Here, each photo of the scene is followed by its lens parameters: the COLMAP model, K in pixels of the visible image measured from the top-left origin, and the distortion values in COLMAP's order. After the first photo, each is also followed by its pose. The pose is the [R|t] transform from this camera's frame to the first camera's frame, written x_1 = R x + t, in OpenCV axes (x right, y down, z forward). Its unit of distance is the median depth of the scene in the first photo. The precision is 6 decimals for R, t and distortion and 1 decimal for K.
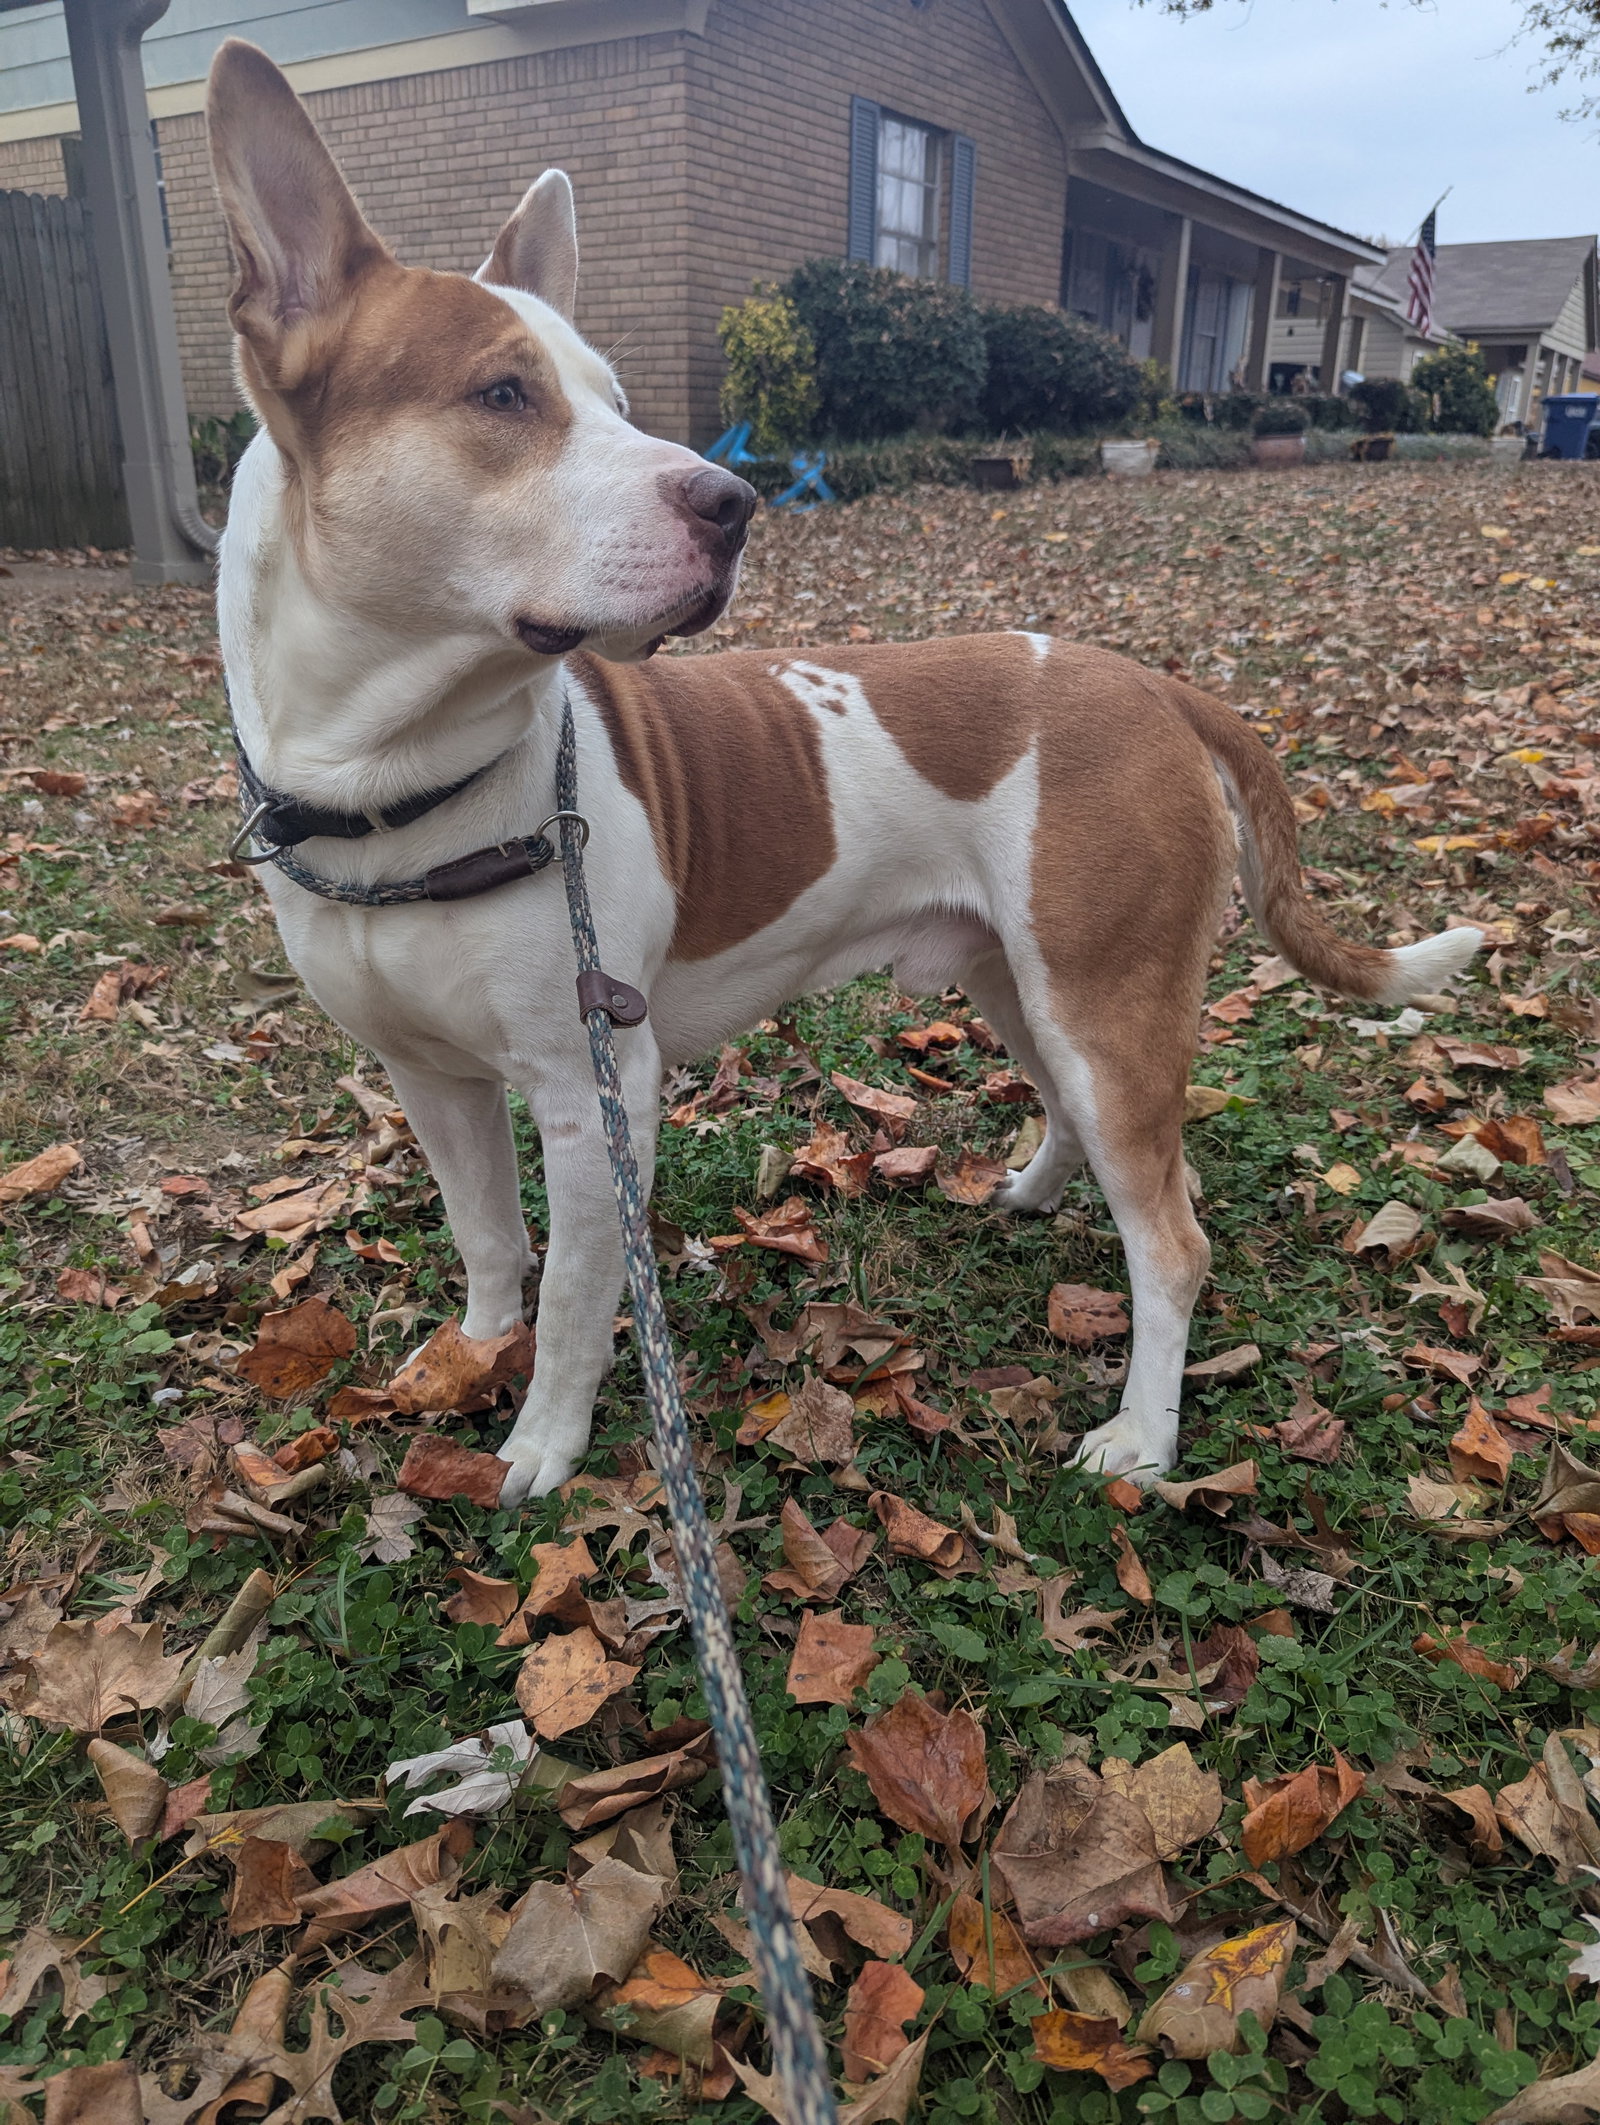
lens RADIAL K [[1494.9, 0, 800.0], [0, 1494.9, 1062.5], [0, 0, 1]] dist [-0.001208, -0.003036]
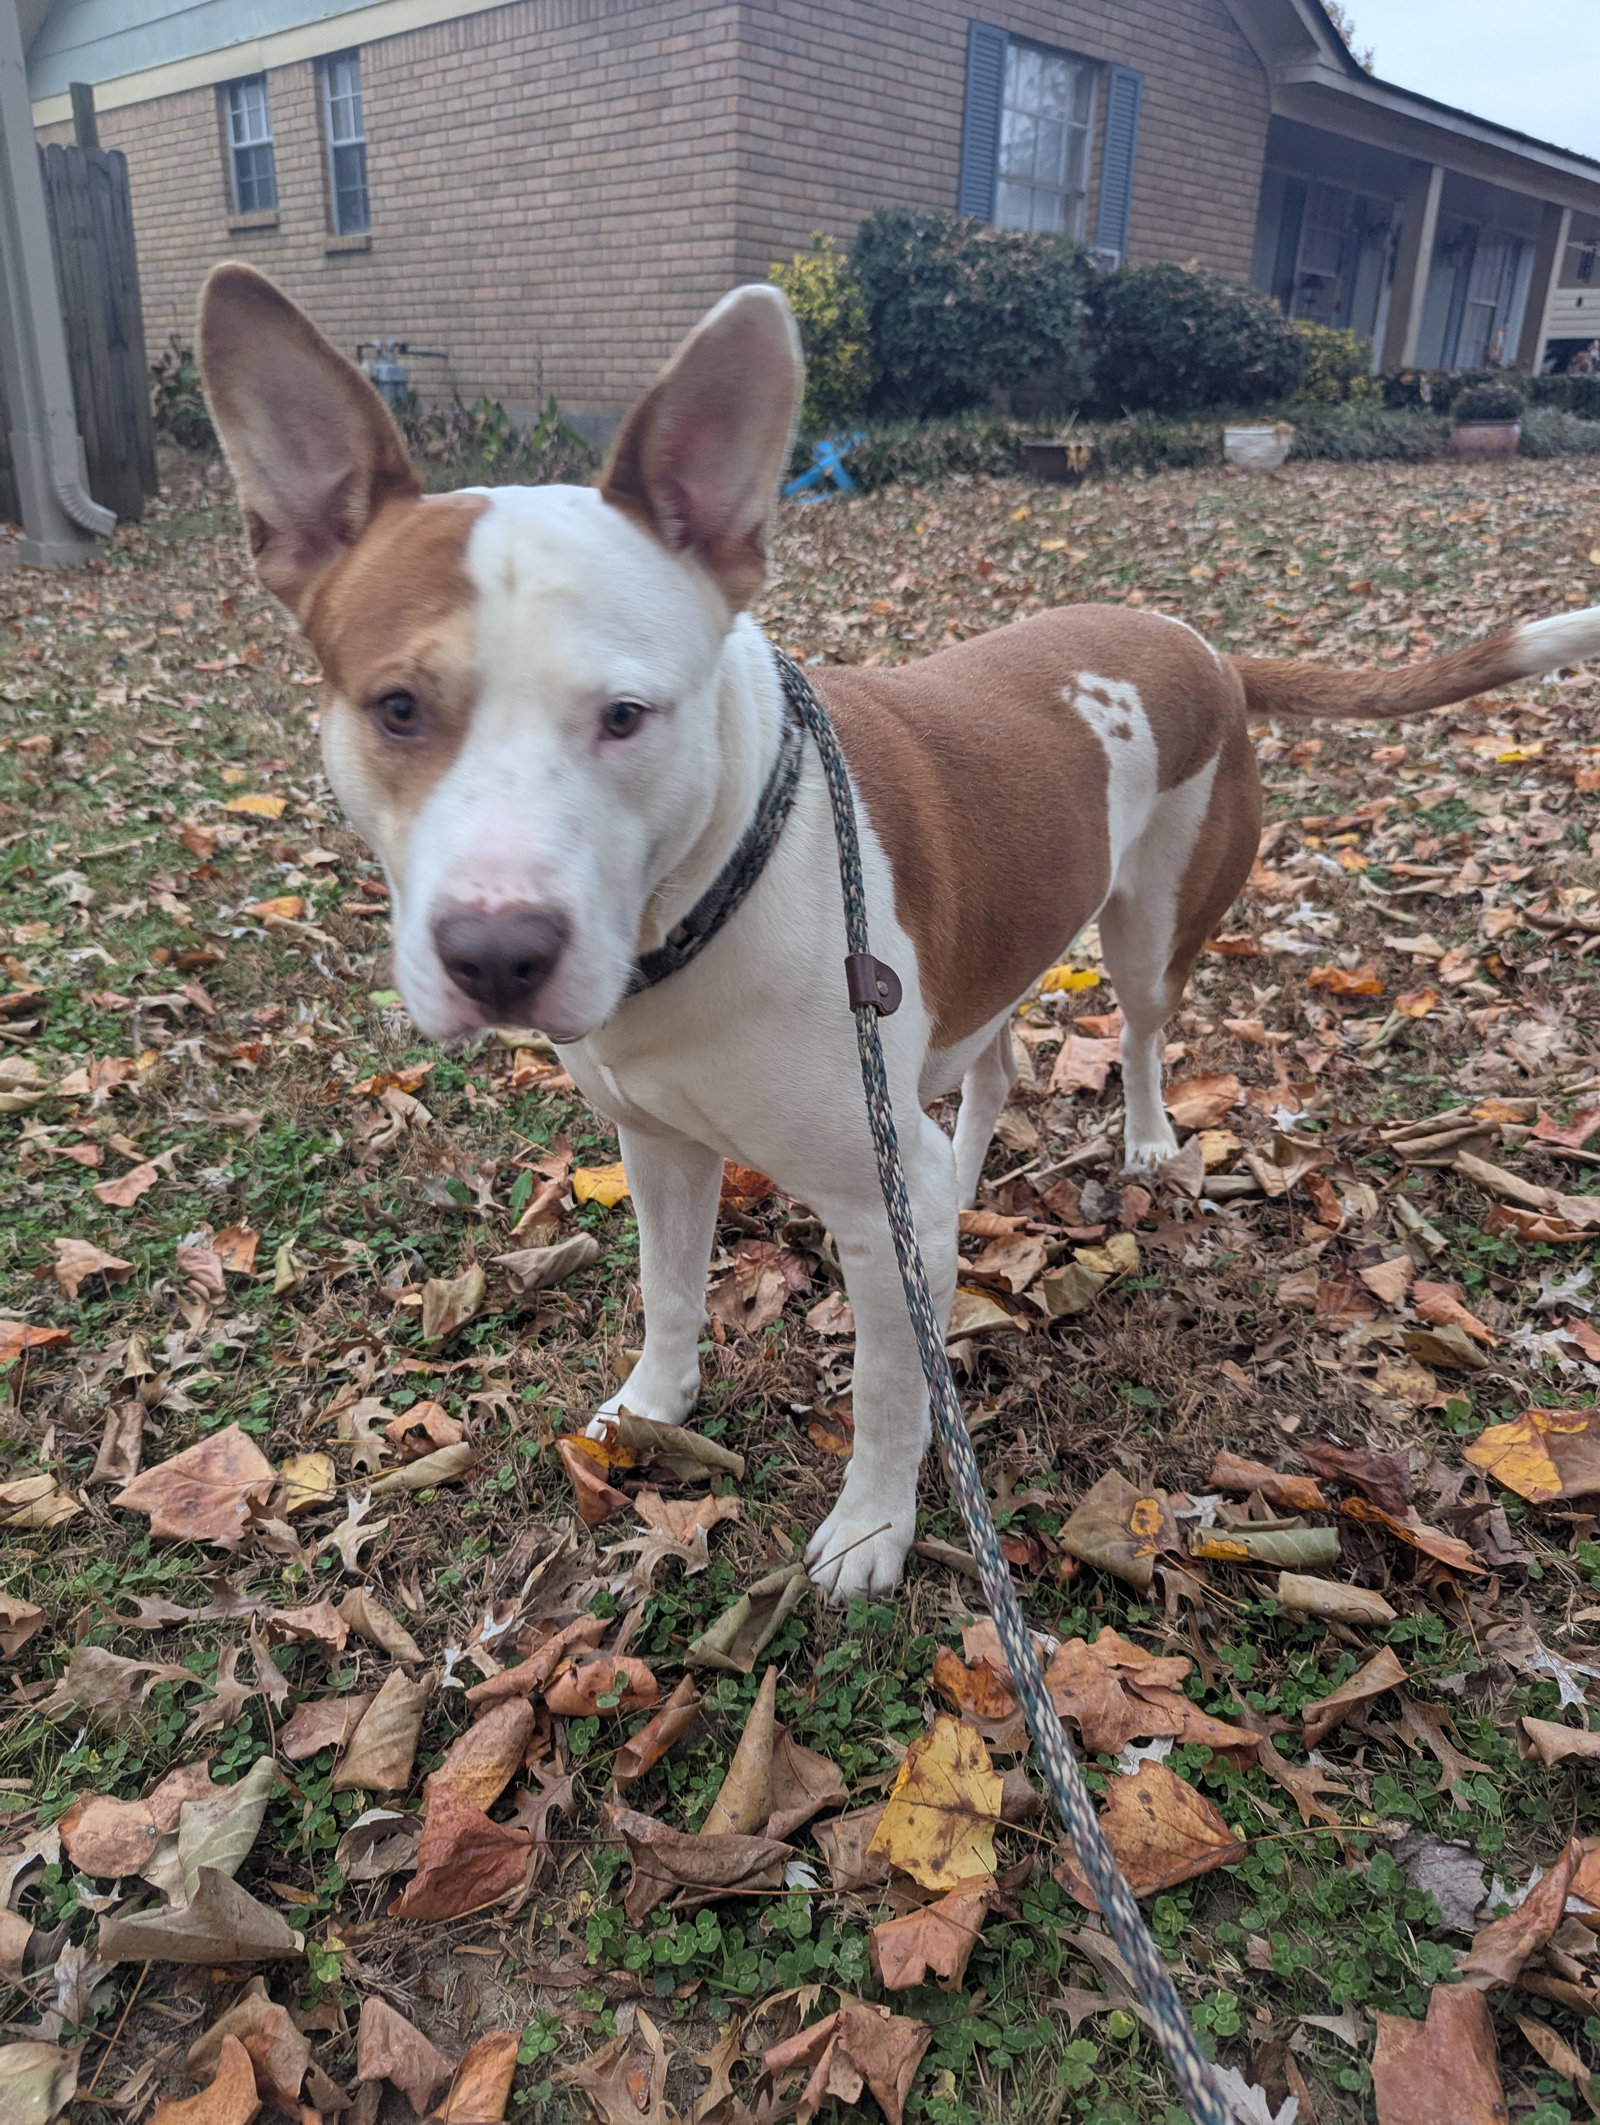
lens RADIAL K [[1532.8, 0, 800.0], [0, 1532.8, 1062.5], [0, 0, 1]] dist [-0.004120, -0.001690]
pose [[0.981742, 0.086415, -0.169454, 0.139956], [-0.085503, 0.996257, 0.012685, -0.050246], [0.169916, 0.002036, 0.985456, 0.113623]]
